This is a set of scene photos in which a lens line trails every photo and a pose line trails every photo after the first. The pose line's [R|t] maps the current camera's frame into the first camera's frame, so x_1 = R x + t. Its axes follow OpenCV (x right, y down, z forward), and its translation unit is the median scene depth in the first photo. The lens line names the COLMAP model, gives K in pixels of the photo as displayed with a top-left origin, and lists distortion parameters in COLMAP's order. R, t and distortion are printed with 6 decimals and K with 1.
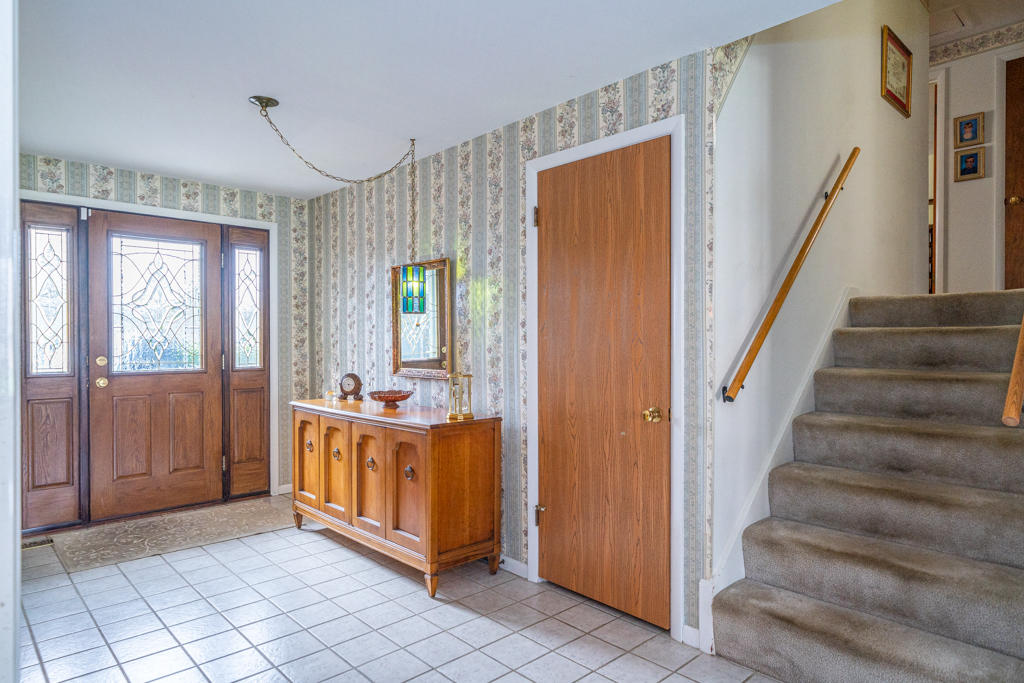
lens RADIAL K [[610.8, 0, 512.0], [0, 610.8, 341.5], [0, 0, 1]] dist [-0.002596, -0.002049]
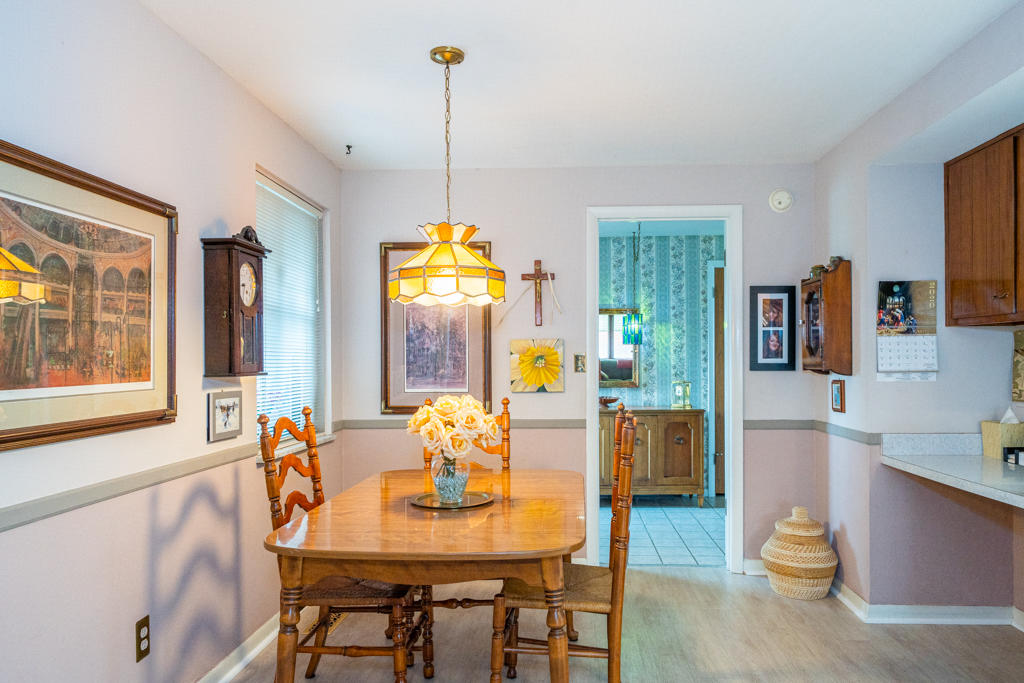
lens RADIAL K [[690.1, 0, 514.5], [0, 690.1, 358.0], [0, 0, 1]] dist [-0.001174, 0.000239]
pose [[0.728647, -0.000203, 0.684889, -1.672599], [0.005957, 0.999964, -0.006040, -0.002264], [-0.684863, 0.008481, 0.728622, -0.069318]]
